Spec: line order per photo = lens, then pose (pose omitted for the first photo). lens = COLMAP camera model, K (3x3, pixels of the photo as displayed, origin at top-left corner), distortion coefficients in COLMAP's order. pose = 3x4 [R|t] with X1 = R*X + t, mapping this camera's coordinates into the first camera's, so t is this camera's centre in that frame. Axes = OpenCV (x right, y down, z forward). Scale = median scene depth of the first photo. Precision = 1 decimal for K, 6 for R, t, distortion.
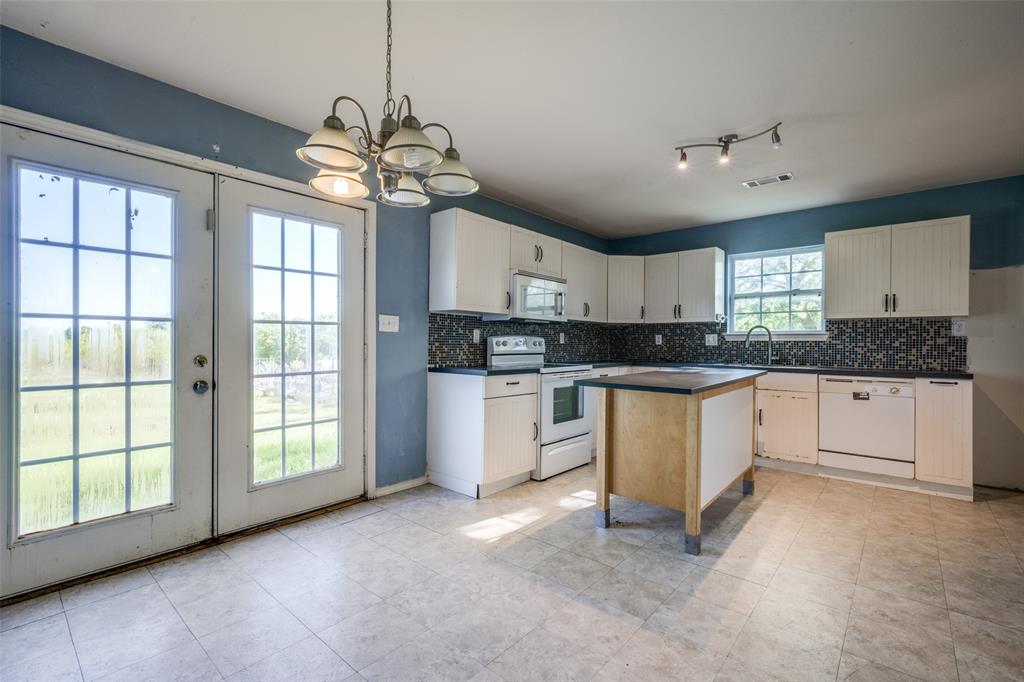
lens RADIAL K [[441.8, 0, 514.5], [0, 441.8, 343.2], [0, 0, 1]] dist [-0.012322, 0.000764]
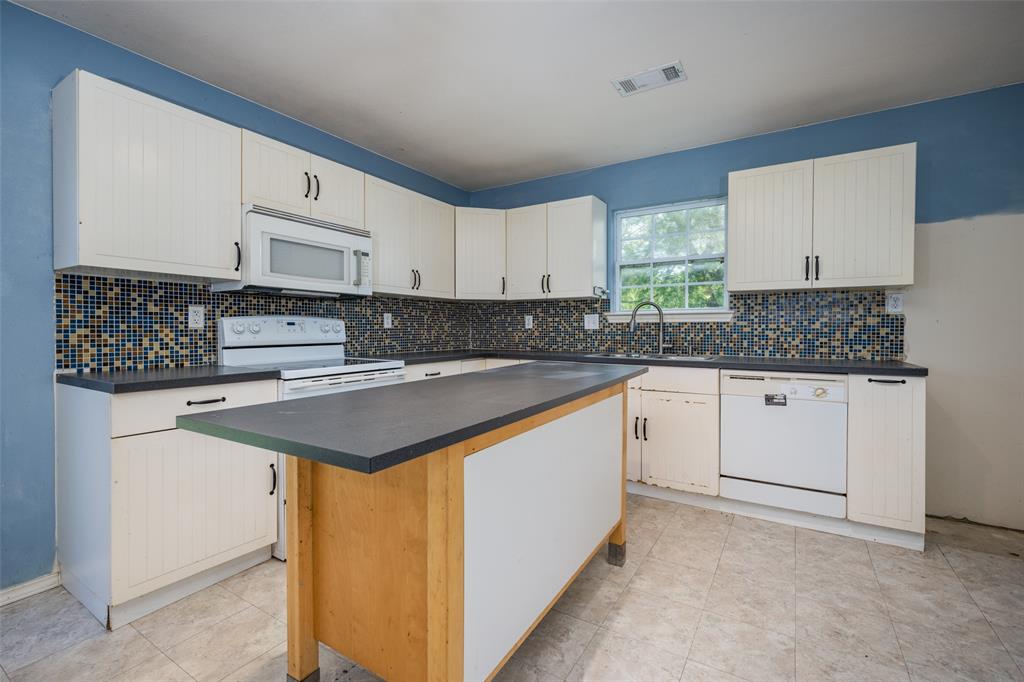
lens RADIAL K [[441.8, 0, 508.3], [0, 441.8, 334.1], [0, 0, 1]] dist [-0.012322, 0.000764]
pose [[0.988666, -0.010064, 0.149792, 0.252880], [0.007823, 0.999849, 0.015544, 0.001062], [-0.149926, -0.014197, 0.988595, 0.355227]]
